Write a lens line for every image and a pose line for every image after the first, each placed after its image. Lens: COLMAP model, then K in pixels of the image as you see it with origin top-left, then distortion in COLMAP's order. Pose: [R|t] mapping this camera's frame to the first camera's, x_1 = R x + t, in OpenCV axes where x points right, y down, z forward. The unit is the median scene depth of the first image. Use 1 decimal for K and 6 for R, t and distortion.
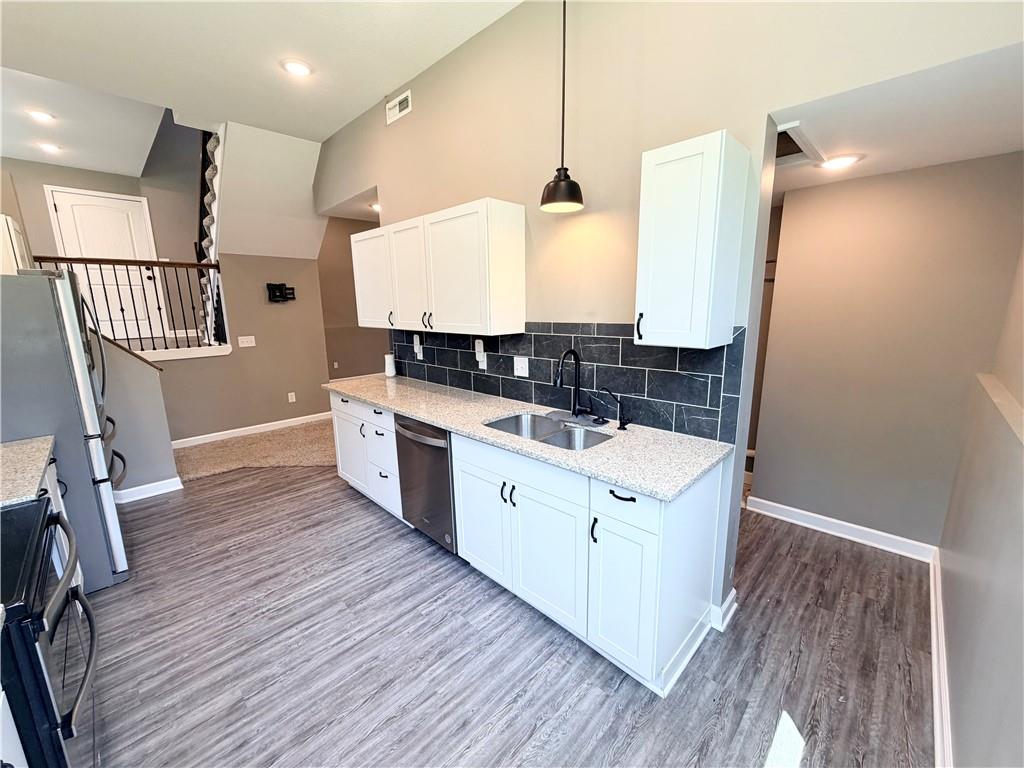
lens RADIAL K [[407.6, 0, 509.8], [0, 407.6, 384.6], [0, 0, 1]] dist [-0.000724, 0.000236]
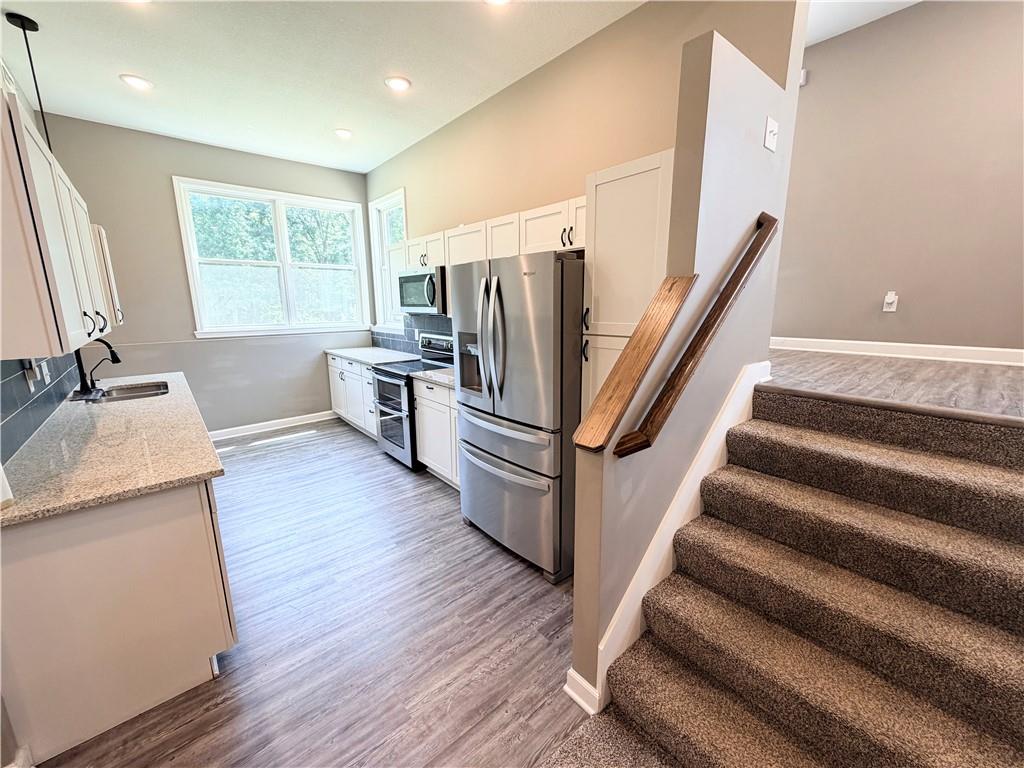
lens RADIAL K [[407.6, 0, 509.3], [0, 407.6, 387.9], [0, 0, 1]] dist [-0.000724, 0.000236]
pose [[-0.996159, 0.008451, 0.087158, -1.038592], [0.042324, 0.917817, 0.394741, -0.314740], [-0.076659, 0.396914, -0.914649, 1.708376]]
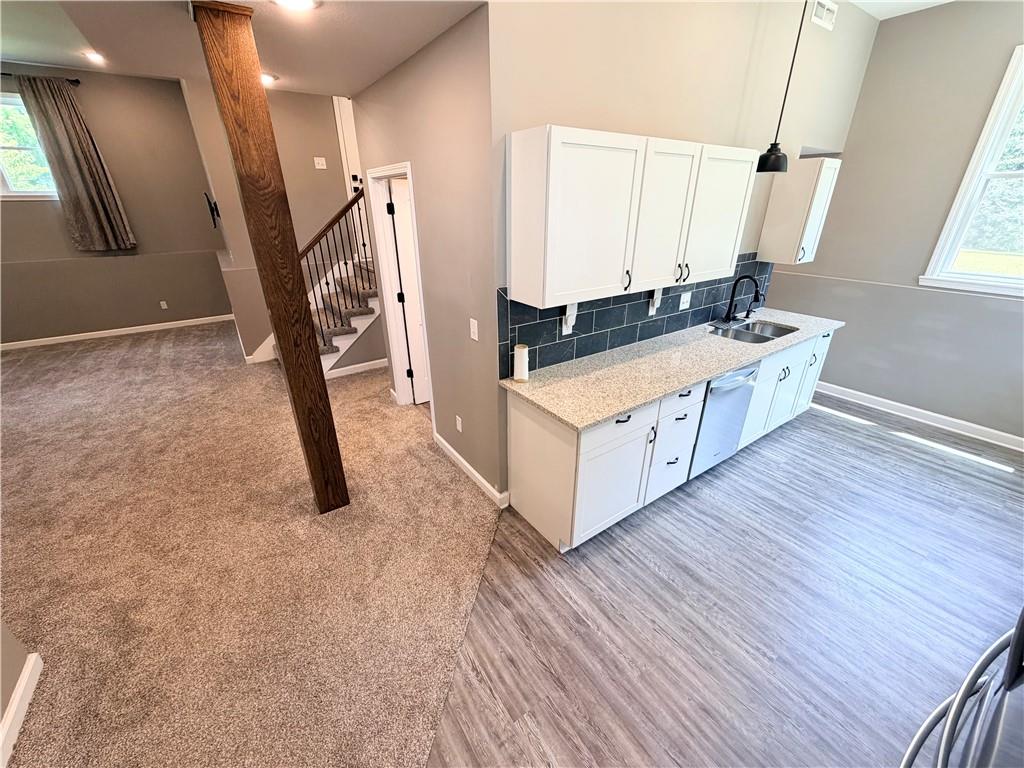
lens RADIAL K [[407.6, 0, 510.4], [0, 407.6, 385.4], [0, 0, 1]] dist [-0.000724, 0.000236]
pose [[0.190803, -0.387045, 0.902103, -1.190456], [0.196021, 0.915500, 0.351333, -0.324145], [-0.961858, 0.109796, 0.250549, 1.189755]]
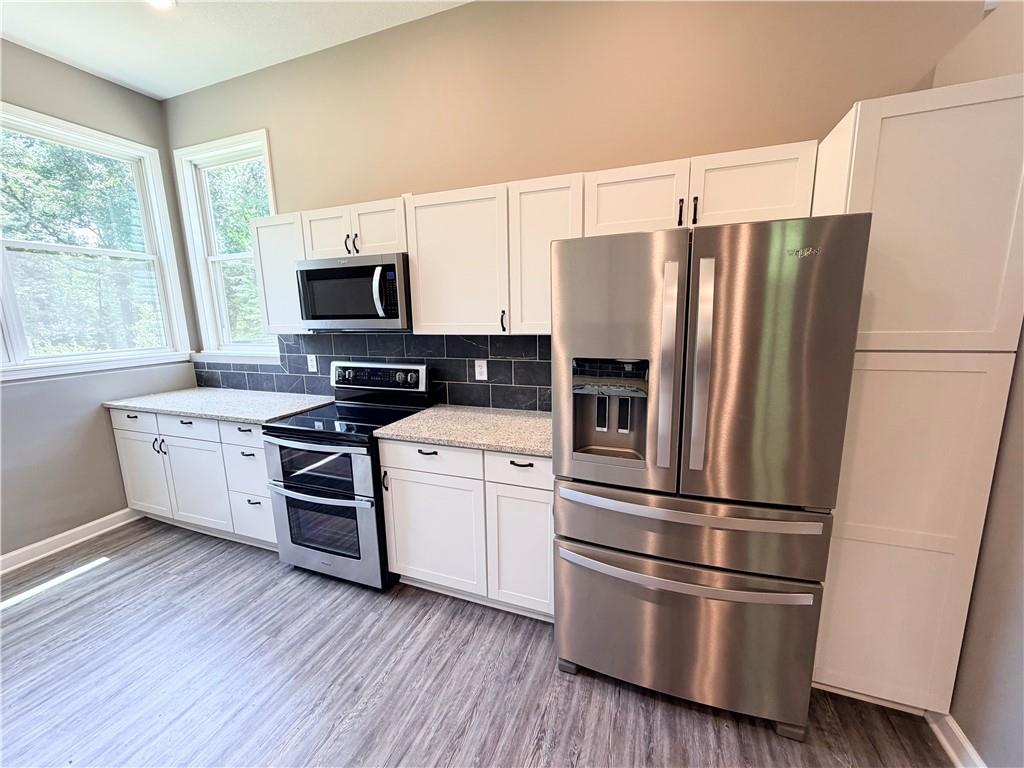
lens RADIAL K [[407.6, 0, 511.4], [0, 407.6, 384.6], [0, 0, 1]] dist [-0.000724, 0.000236]
pose [[-0.913576, 0.114166, -0.390314, -0.555807], [-0.040708, 0.929292, 0.367097, -0.228797], [0.404626, 0.351260, -0.844331, 1.237350]]
